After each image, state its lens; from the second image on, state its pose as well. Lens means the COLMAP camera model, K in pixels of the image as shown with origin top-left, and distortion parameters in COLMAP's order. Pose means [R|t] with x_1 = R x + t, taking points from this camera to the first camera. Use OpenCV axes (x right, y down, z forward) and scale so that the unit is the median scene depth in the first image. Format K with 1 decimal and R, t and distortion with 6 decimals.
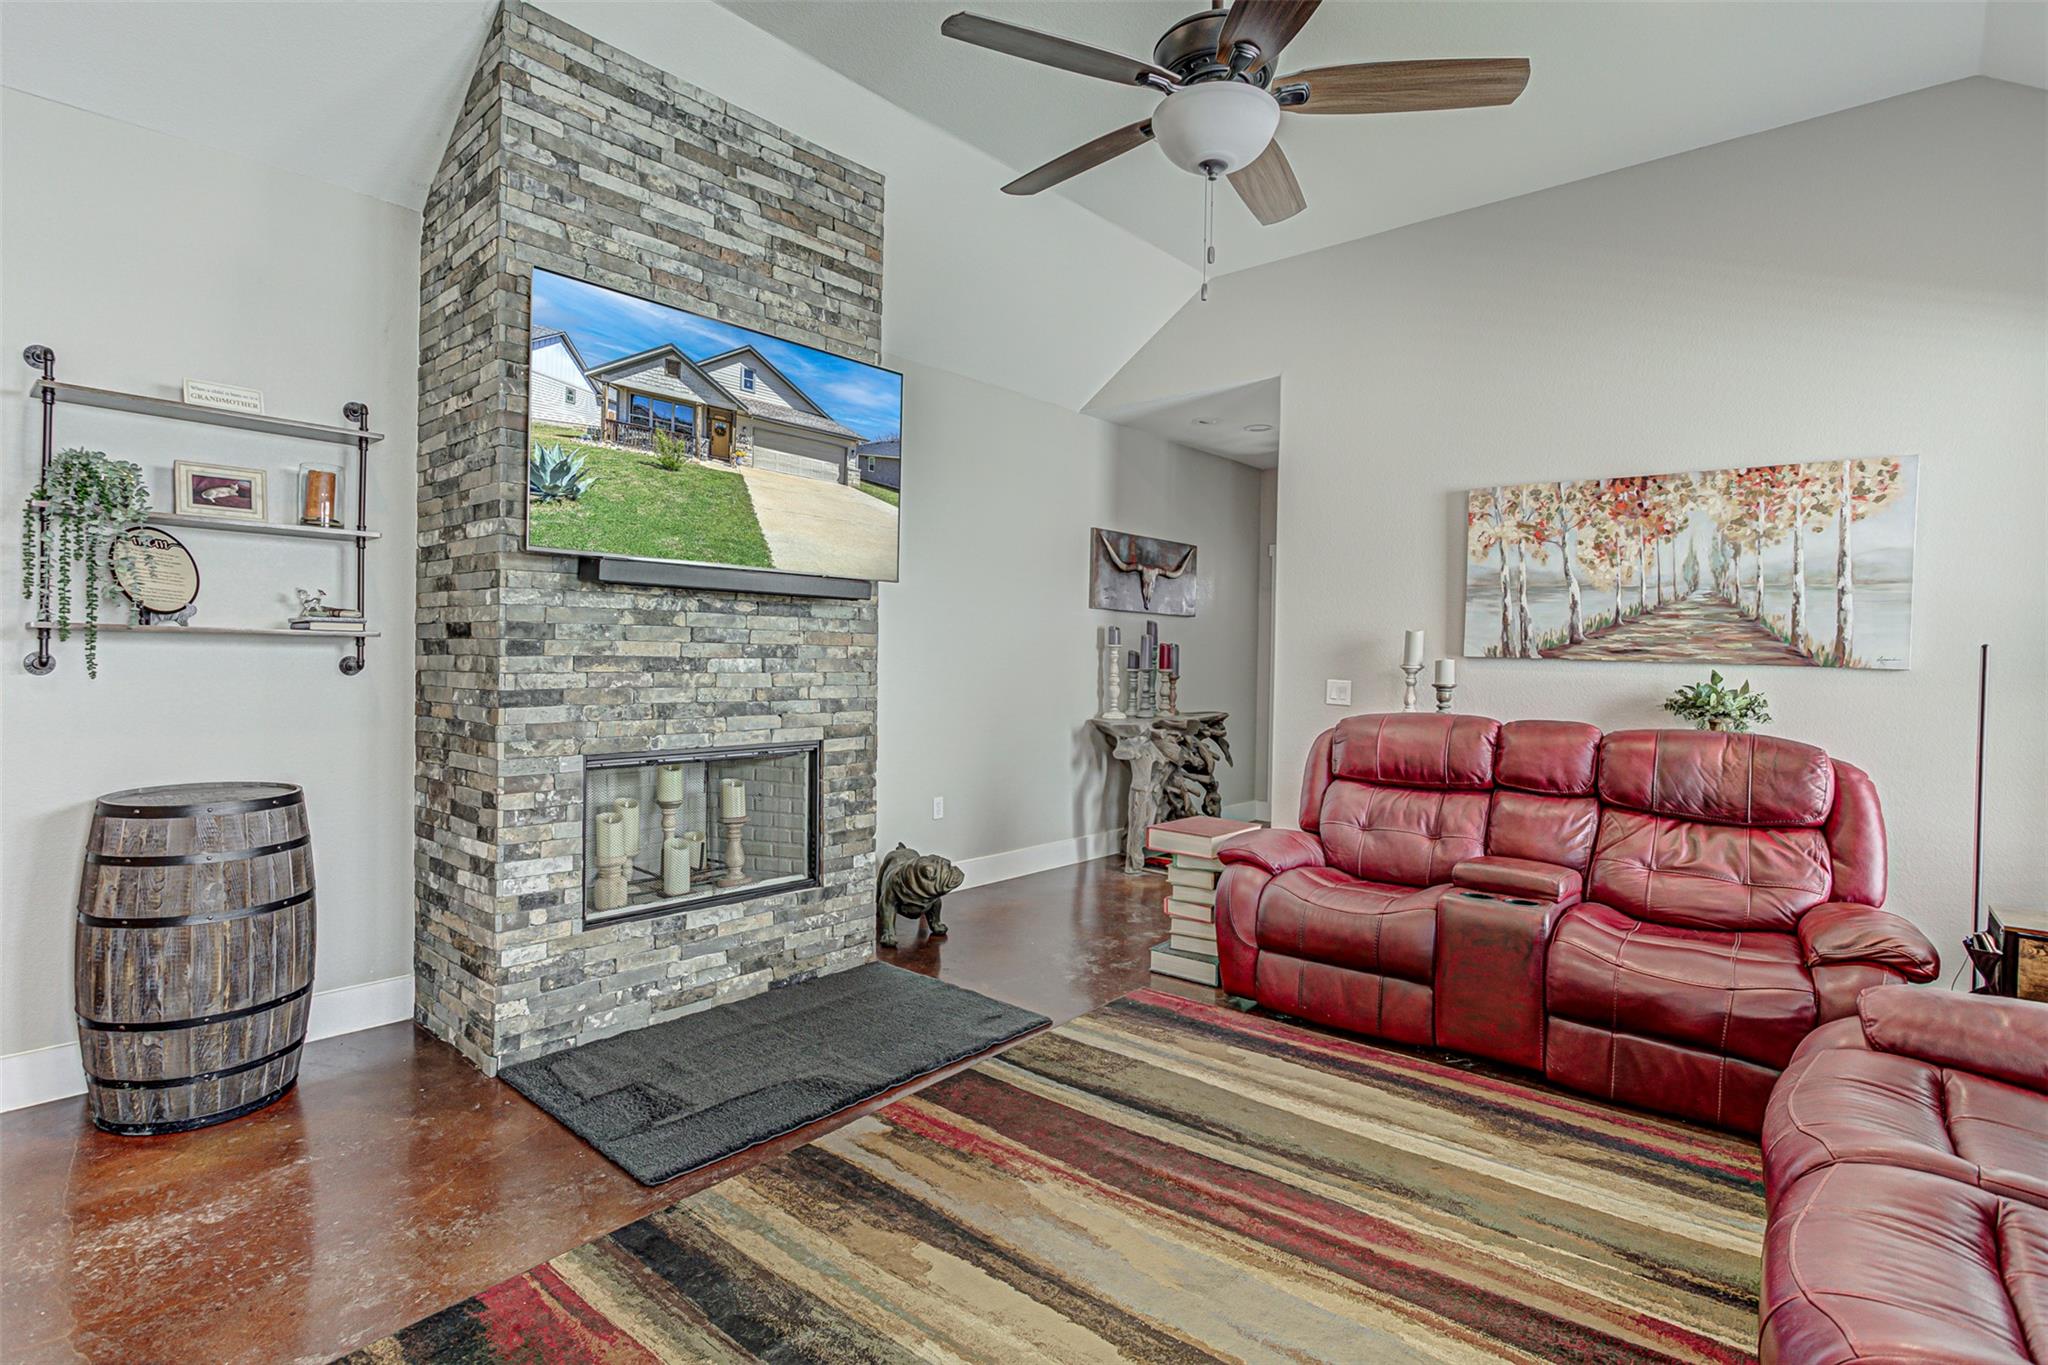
lens RADIAL K [[1018.6, 0, 996.3], [0, 1018.6, 660.5], [0, 0, 1]] dist [-0.001930, 0.001335]
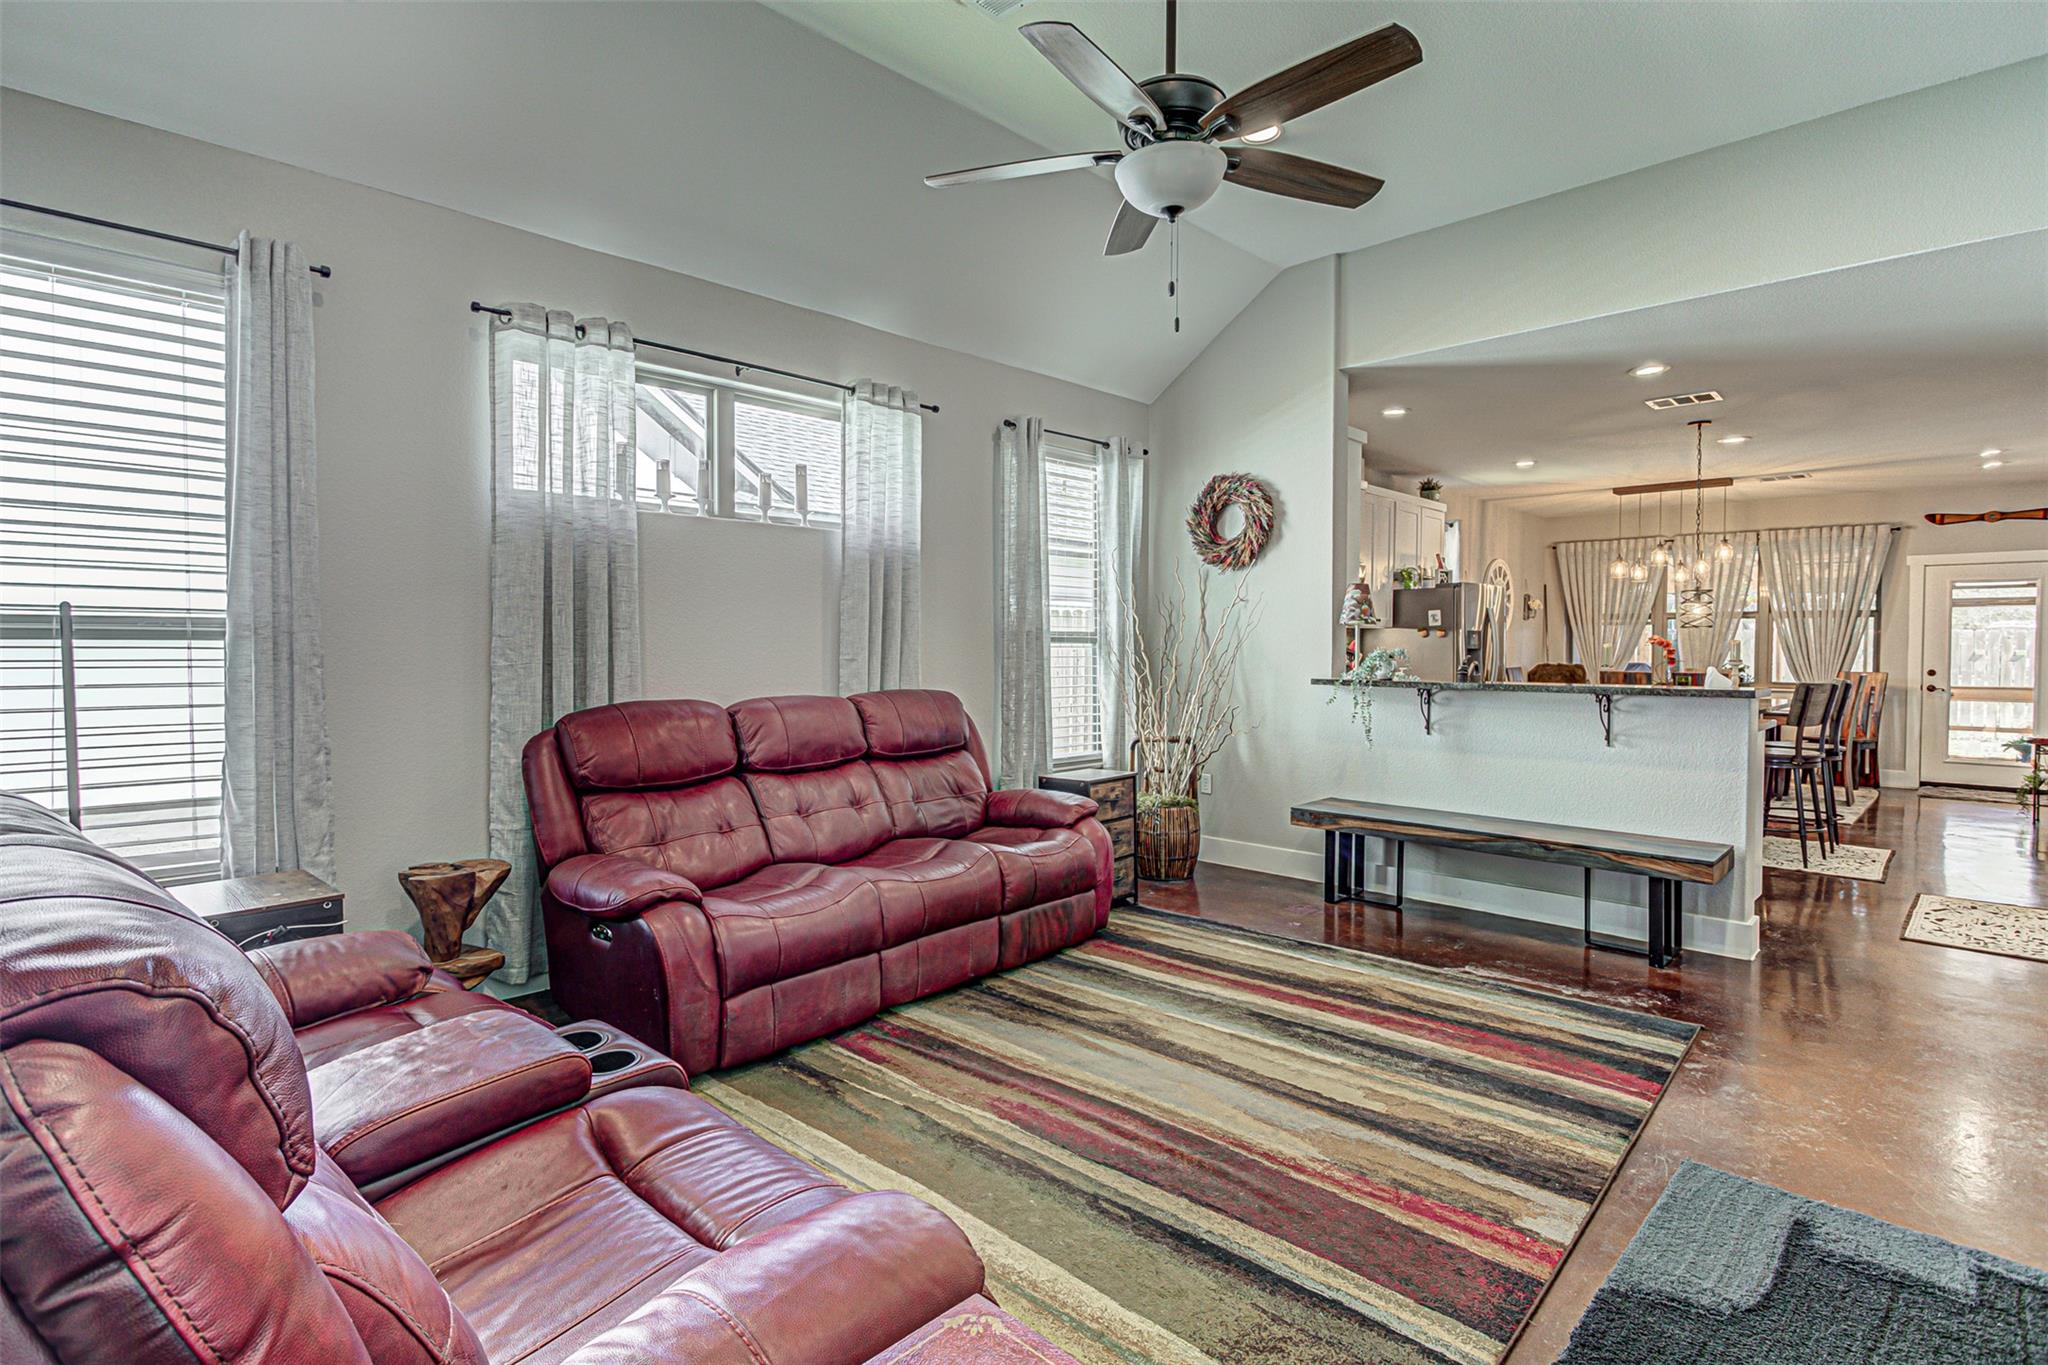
lens RADIAL K [[1021.6, 0, 1004.0], [0, 1021.6, 666.3], [0, 0, 1]] dist [-0.002658, -0.000048]
pose [[-0.998561, -0.023786, 0.048071, 0.207942], [-0.022314, 0.999273, 0.030928, -0.005517], [-0.048772, 0.029811, -0.998365, 1.352298]]
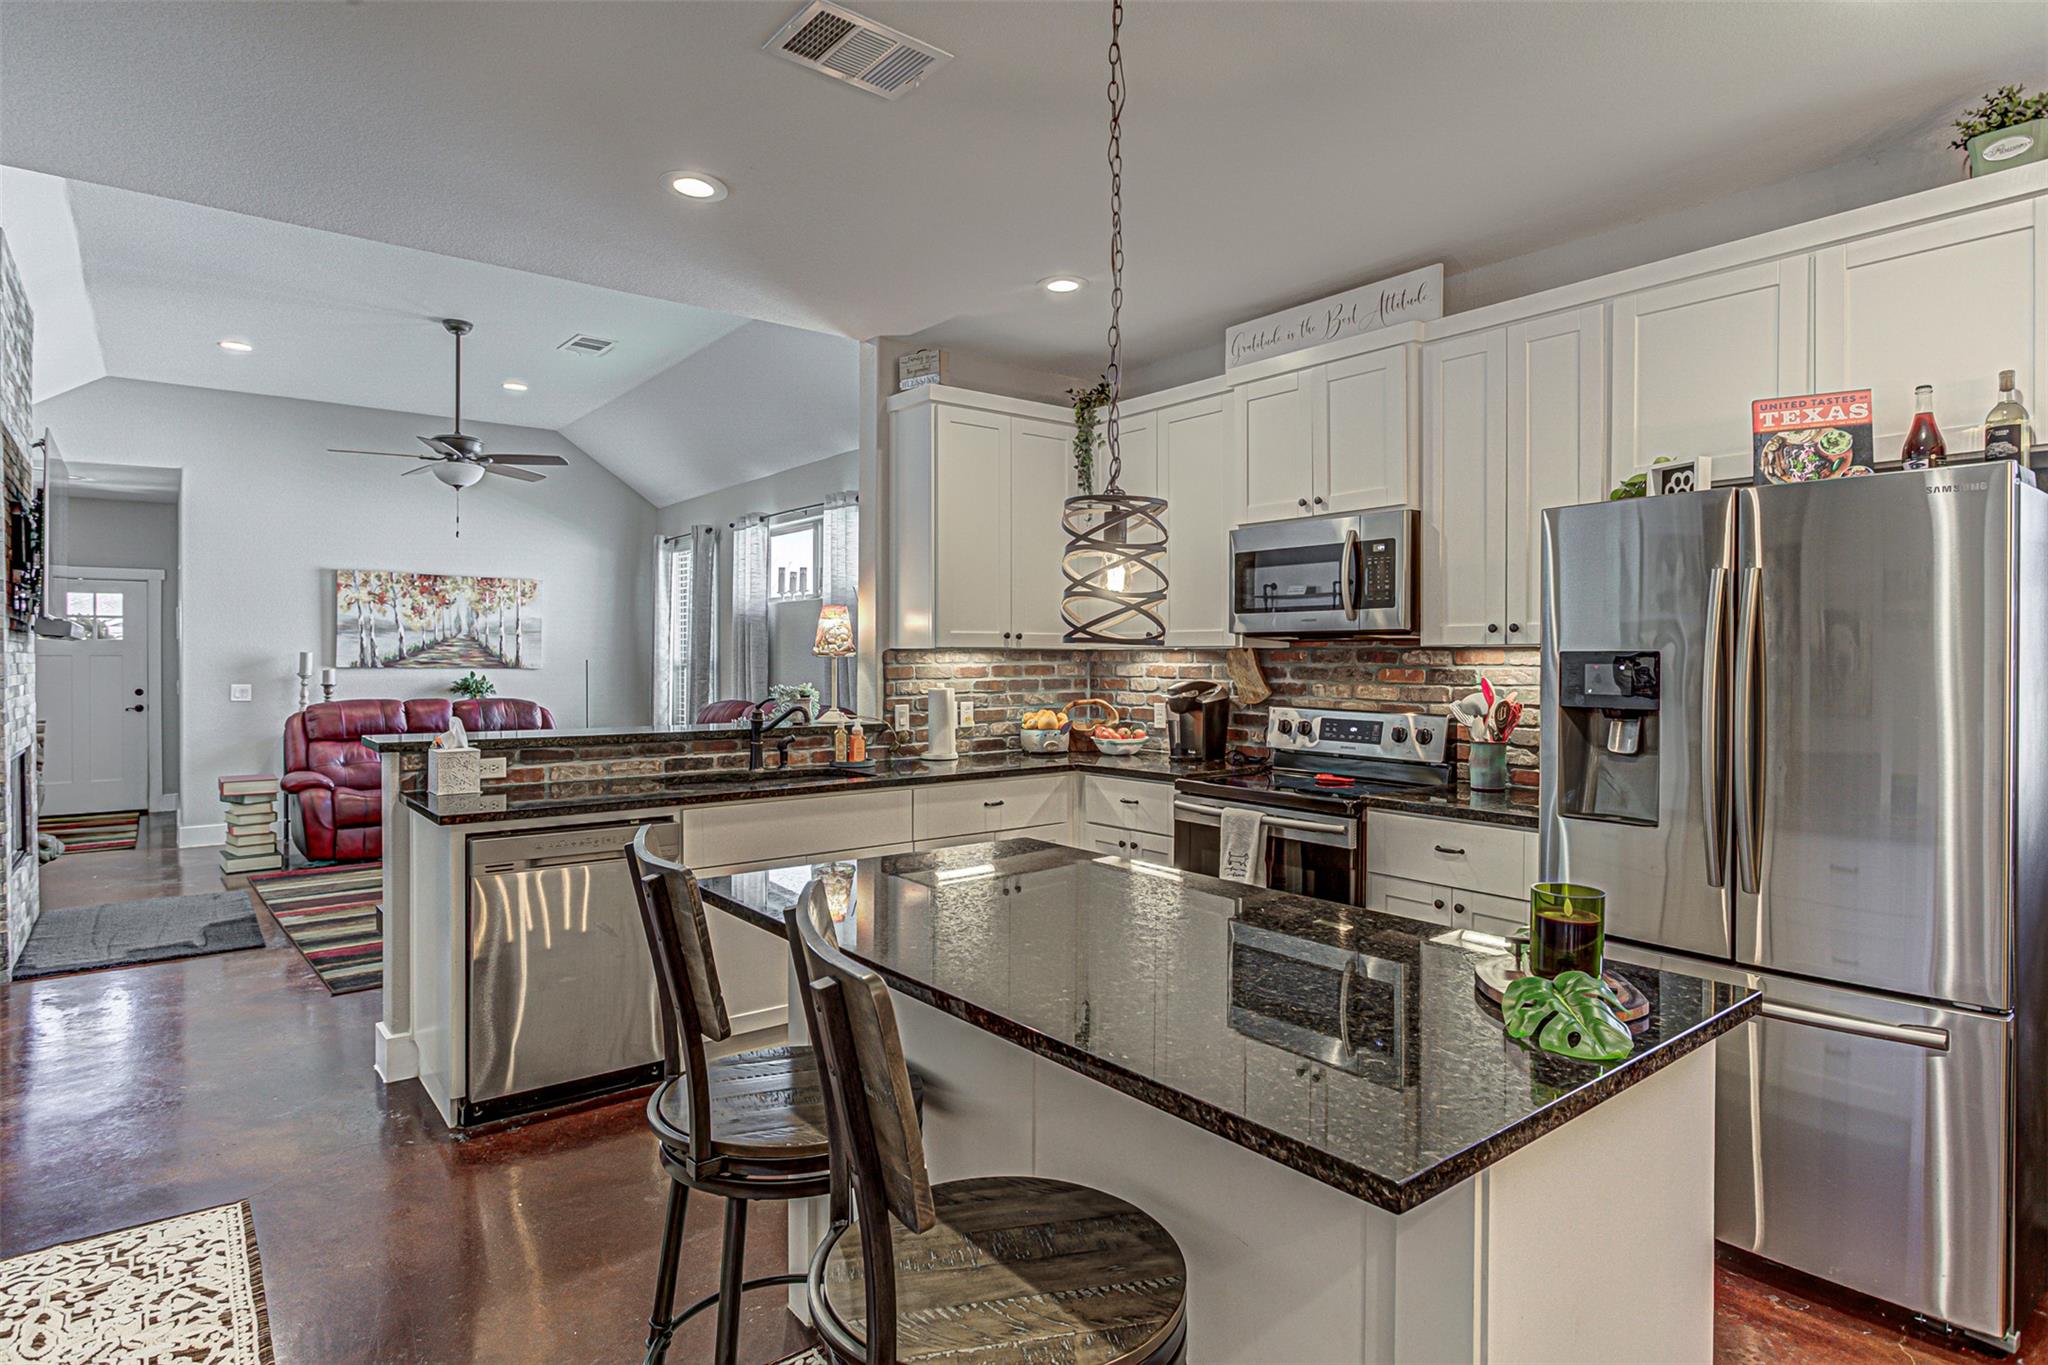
lens RADIAL K [[1105.9, 0, 1007.0], [0, 1105.9, 666.9], [0, 0, 1]] dist [-0.006172, 0.001211]
pose [[0.182207, -0.027004, 0.982889, -1.449809], [0.011335, 0.999614, 0.025362, -0.048315], [-0.983195, 0.006520, 0.182443, -0.555832]]
